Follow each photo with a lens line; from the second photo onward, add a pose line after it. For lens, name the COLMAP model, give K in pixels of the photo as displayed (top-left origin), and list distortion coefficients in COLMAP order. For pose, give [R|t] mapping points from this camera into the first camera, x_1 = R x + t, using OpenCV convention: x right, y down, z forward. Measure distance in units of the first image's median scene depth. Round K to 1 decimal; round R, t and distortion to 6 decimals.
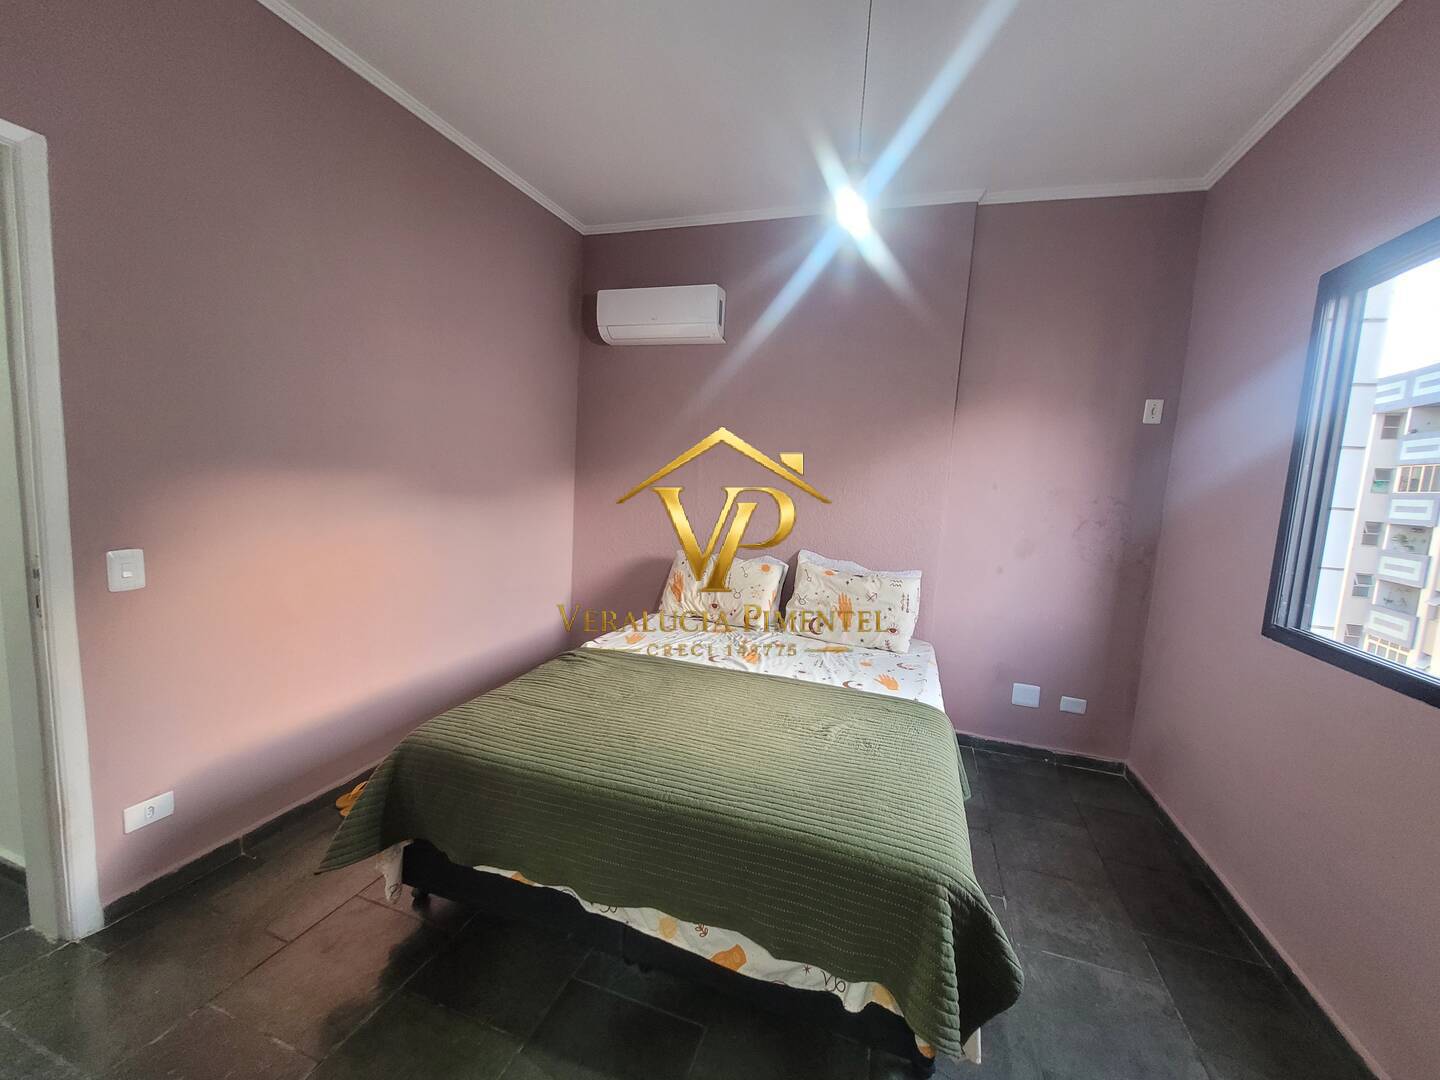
lens RADIAL K [[558.1, 0, 740.8], [0, 558.1, 538.4], [0, 0, 1]] dist [-0.002893, -0.000461]
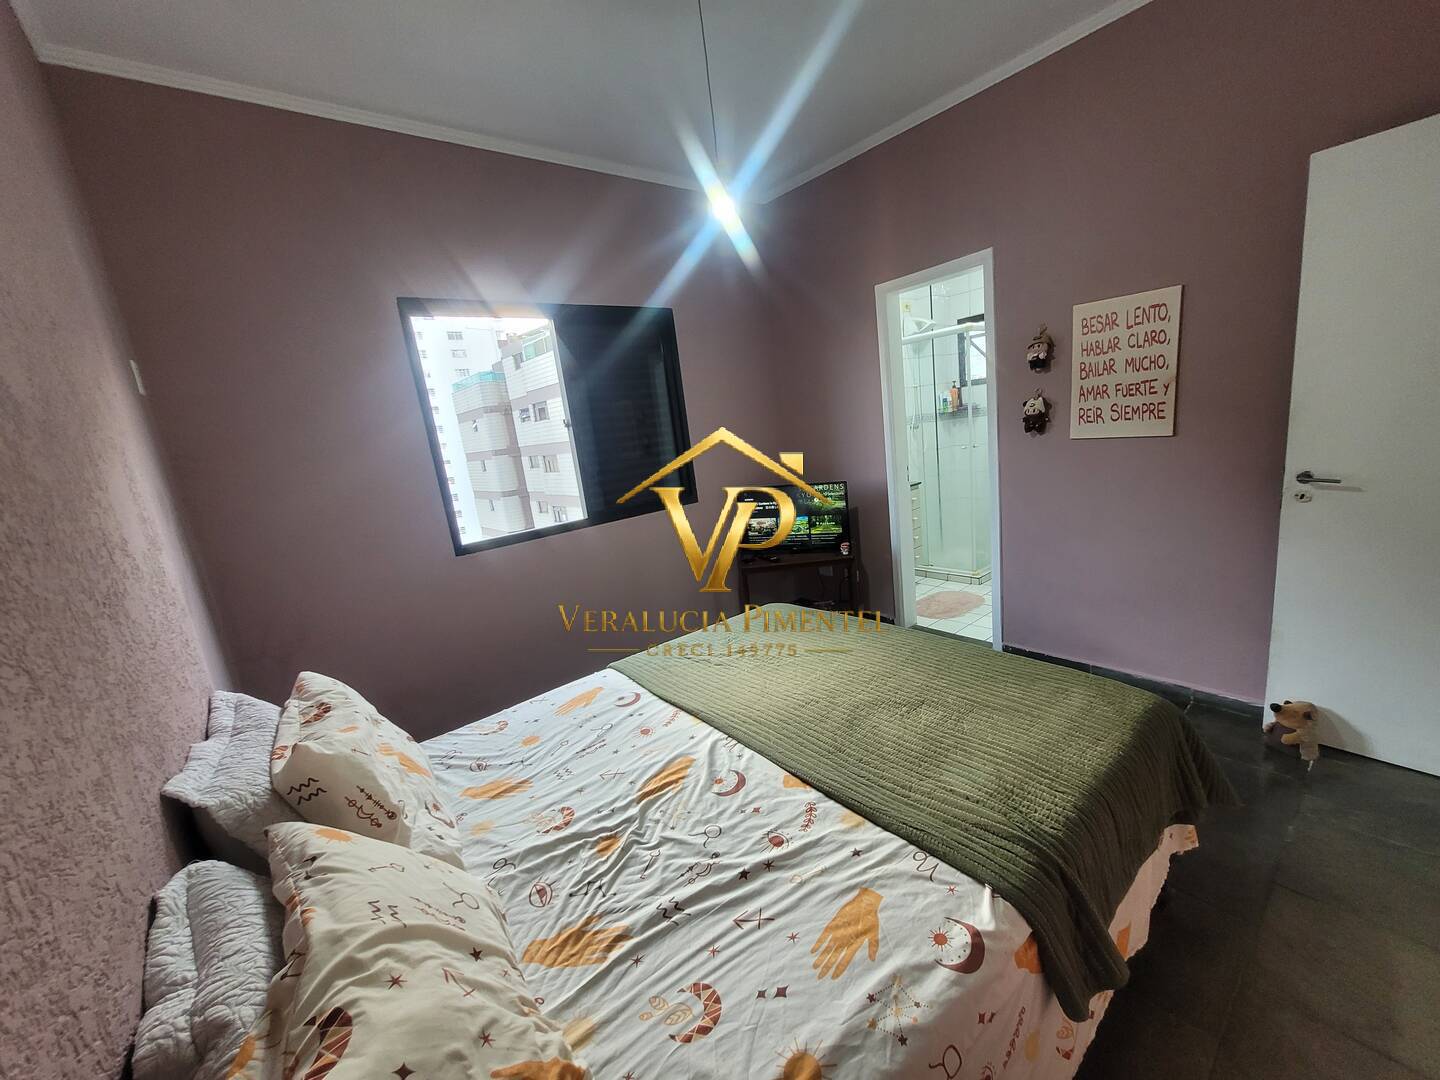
lens RADIAL K [[558.1, 0, 730.6], [0, 558.1, 541.8], [0, 0, 1]] dist [-0.002893, -0.000461]
pose [[-0.832369, -0.075424, 0.549066, -0.329584], [0.128037, 0.937727, 0.322915, -0.185051], [-0.539230, 0.339086, -0.770878, 1.350177]]
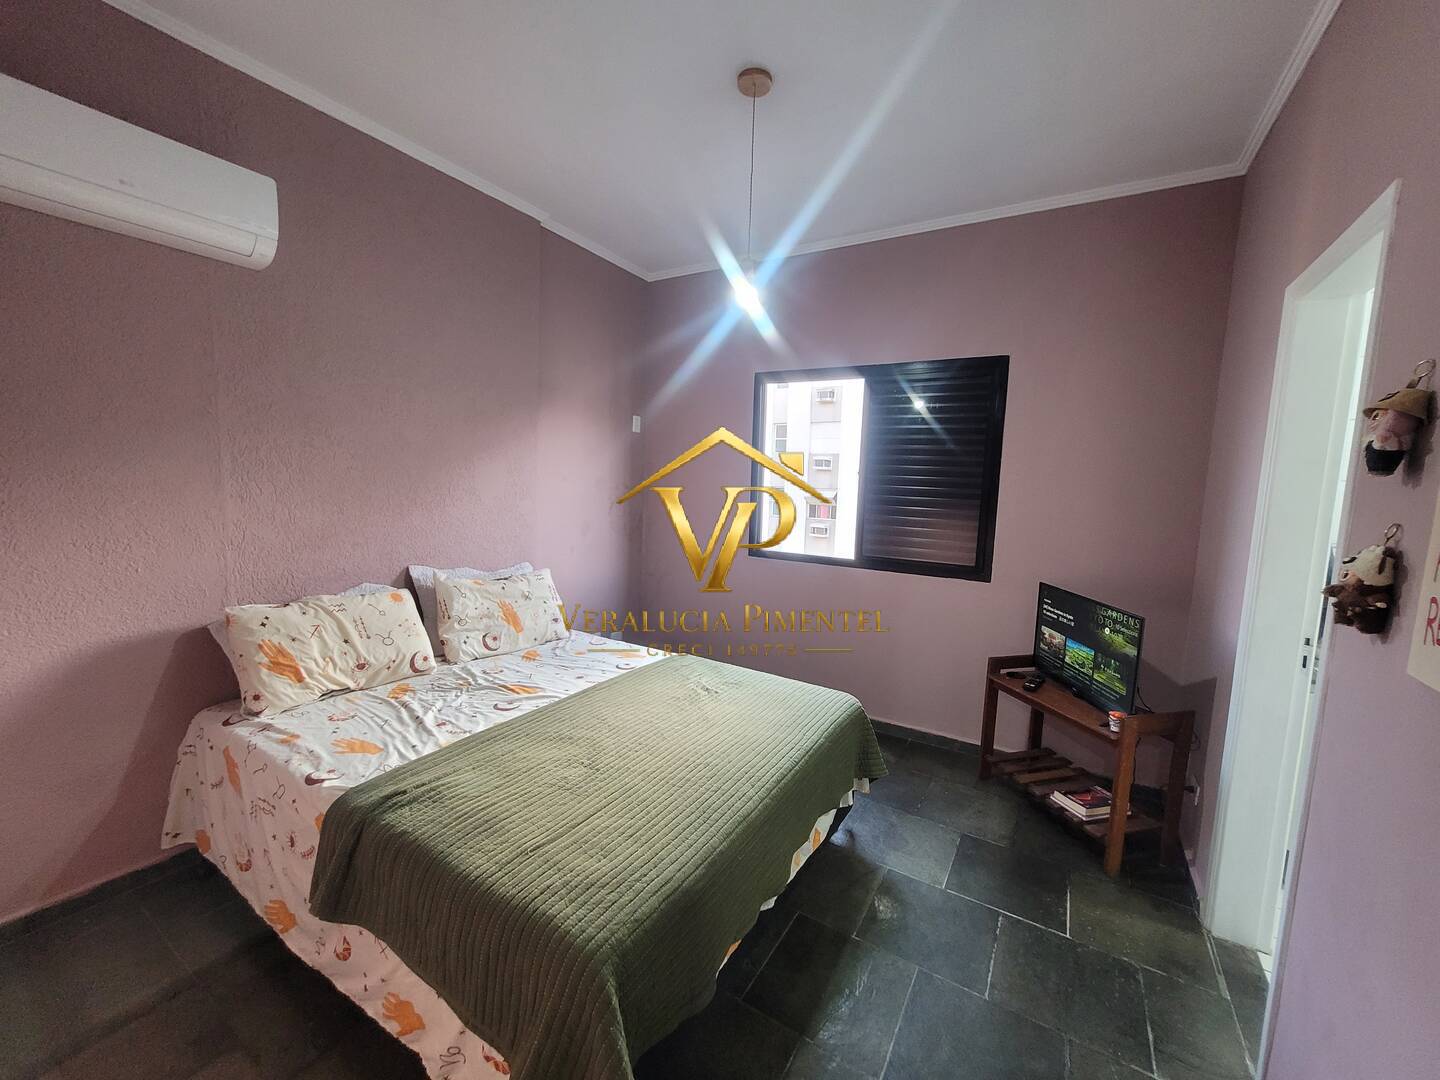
lens RADIAL K [[558.1, 0, 732.4], [0, 558.1, 534.2], [0, 0, 1]] dist [-0.002893, -0.000461]
pose [[0.239588, -0.142848, 0.960308, -0.734869], [0.078795, 0.988715, 0.127415, -0.121345], [-0.967672, 0.045140, 0.248140, 0.453422]]
